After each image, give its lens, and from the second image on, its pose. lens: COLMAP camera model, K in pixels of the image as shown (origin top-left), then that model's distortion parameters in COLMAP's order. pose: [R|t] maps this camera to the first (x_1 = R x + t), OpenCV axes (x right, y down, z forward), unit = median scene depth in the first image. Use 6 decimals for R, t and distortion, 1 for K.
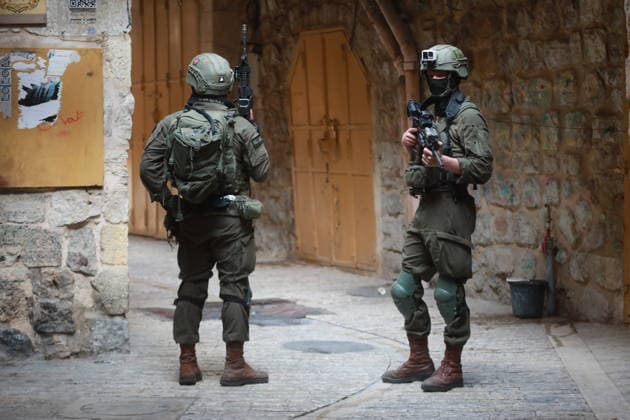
lens RADIAL K [[1791.5, 0, 315.0], [0, 1791.5, 210.0], [0, 0, 1]] dist [-0.010314, 0.260207]
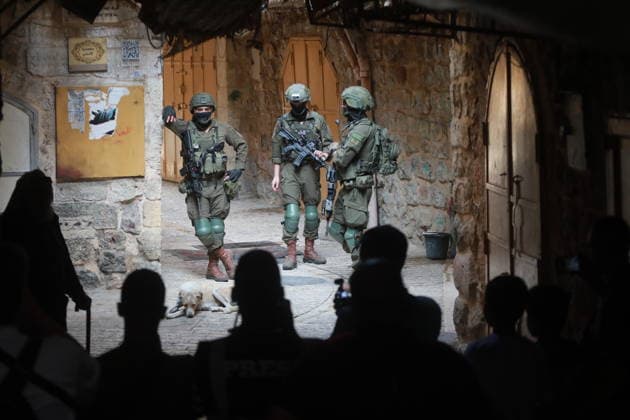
lens RADIAL K [[1791.5, 0, 315.0], [0, 1791.5, 210.0], [0, 0, 1]] dist [-0.010314, 0.260207]
pose [[0.999828, 0.003440, -0.018247, 0.054164], [-0.002441, 0.998513, 0.054458, -0.067516], [0.018407, -0.054404, 0.998349, -0.516686]]
